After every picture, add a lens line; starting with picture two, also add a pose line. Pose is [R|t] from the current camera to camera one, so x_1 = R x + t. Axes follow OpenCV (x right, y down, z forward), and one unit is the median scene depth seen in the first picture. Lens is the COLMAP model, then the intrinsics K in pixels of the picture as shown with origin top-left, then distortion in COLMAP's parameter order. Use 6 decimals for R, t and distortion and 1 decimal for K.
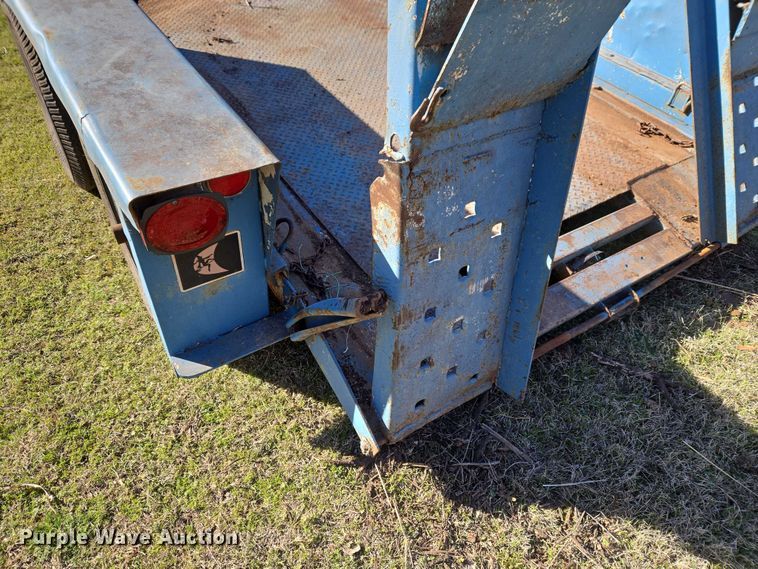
lens RADIAL K [[504.0, 0, 372.9], [0, 504.0, 285.6], [0, 0, 1]] dist [0.063699, -0.058045]
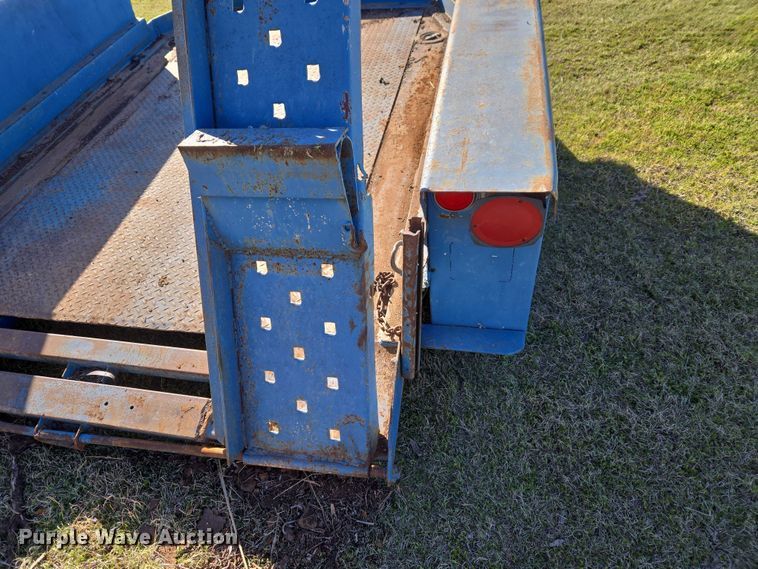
lens RADIAL K [[504.0, 0, 372.9], [0, 504.0, 285.6], [0, 0, 1]] dist [0.063699, -0.058045]
pose [[0.689094, 0.396462, -0.606604, 1.272217], [-0.378528, 0.910724, 0.165225, -0.543390], [0.617954, 0.115761, 0.777646, 0.587824]]
